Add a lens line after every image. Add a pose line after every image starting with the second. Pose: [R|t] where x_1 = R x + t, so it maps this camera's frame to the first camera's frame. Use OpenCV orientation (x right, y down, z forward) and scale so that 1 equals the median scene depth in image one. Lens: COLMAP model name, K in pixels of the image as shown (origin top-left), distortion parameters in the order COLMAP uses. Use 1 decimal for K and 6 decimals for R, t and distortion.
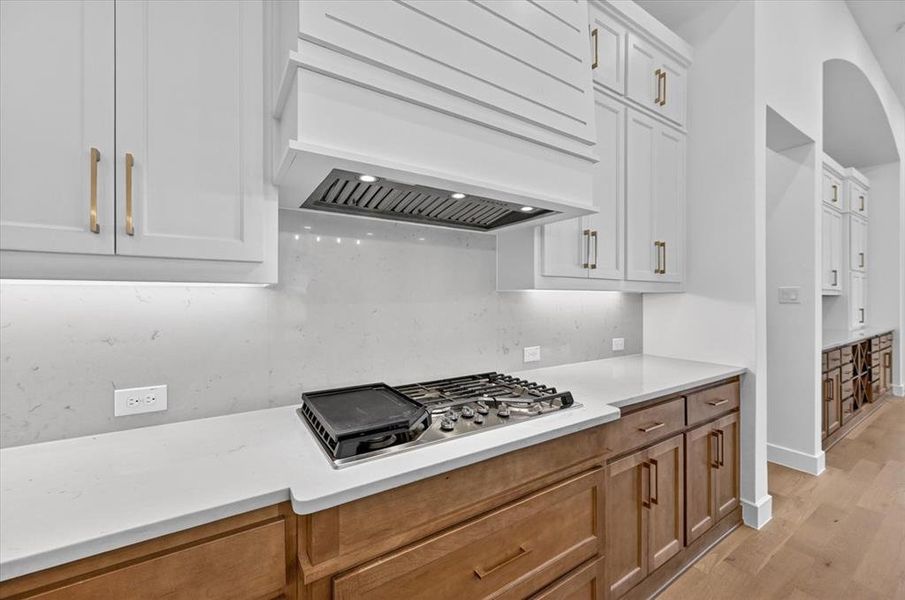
lens RADIAL K [[358.8, 0, 454.8], [0, 358.8, 297.6], [0, 0, 1]] dist [-0.001224, -0.000020]
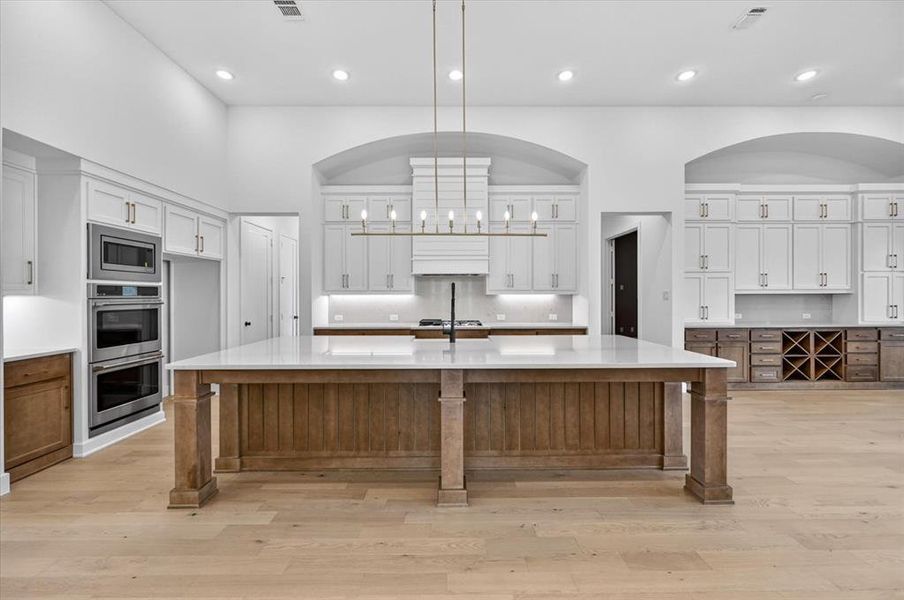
lens RADIAL K [[358.4, 0, 454.3], [0, 358.4, 297.6], [0, 0, 1]] dist [-0.001224, -0.000020]
pose [[0.842273, -0.001747, -0.539048, 1.561783], [0.004482, 0.999983, 0.003762, -0.008088], [0.539032, -0.005585, 0.842267, -1.711580]]
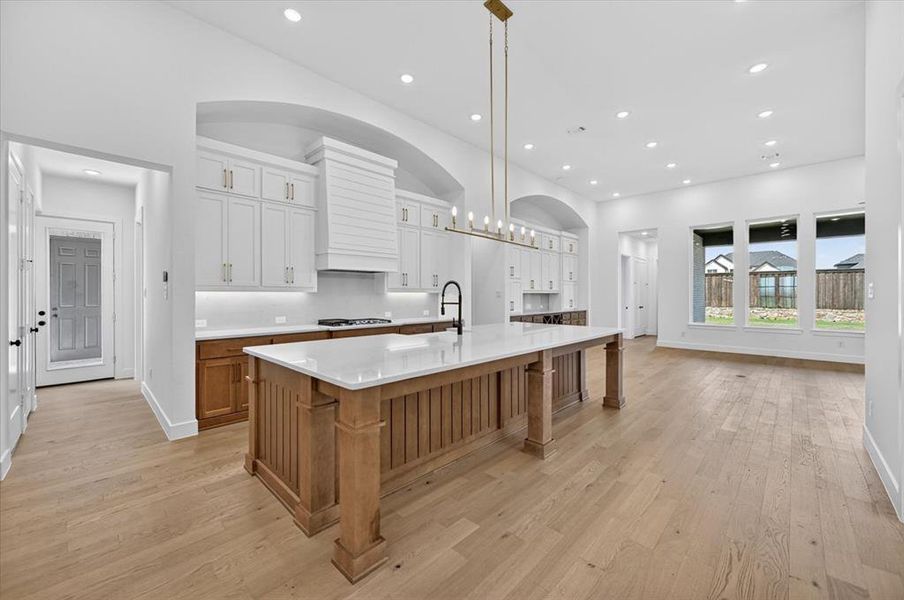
lens RADIAL K [[356.9, 0, 453.7], [0, 356.9, 296.7], [0, 0, 1]] dist [0.001019, 0.000299]
pose [[0.973602, -0.004798, 0.228204, 0.079179], [0.003825, 0.999982, 0.004703, 0.003557], [-0.228222, -0.003705, 0.973602, -2.133933]]
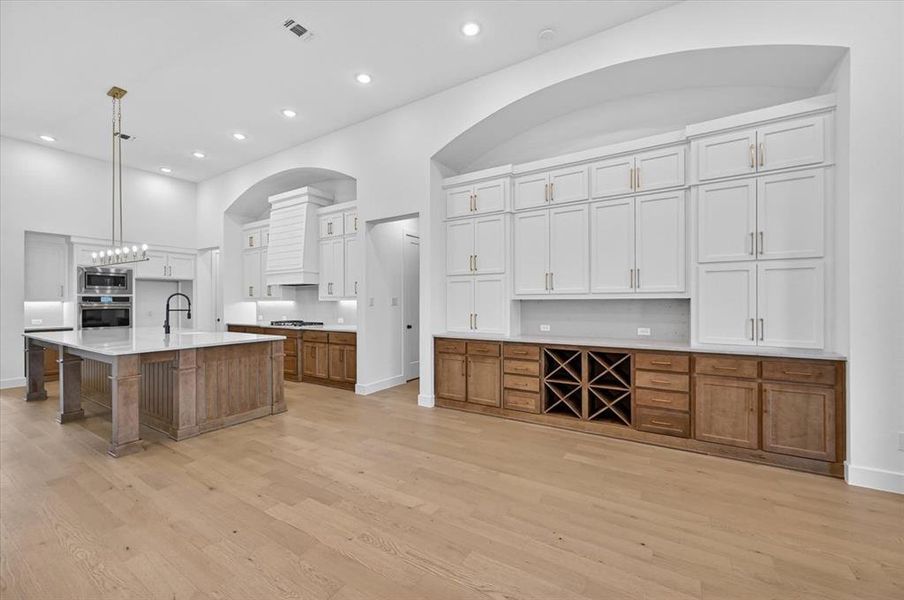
lens RADIAL K [[363.0, 0, 456.0], [0, 363.0, 301.9], [0, 0, 1]] dist [-0.000624, 0.000061]
pose [[0.423321, -0.003503, -0.905973, 3.953533], [0.003335, 0.999992, -0.002308, 0.002697], [0.905974, -0.002045, 0.423329, 0.623901]]
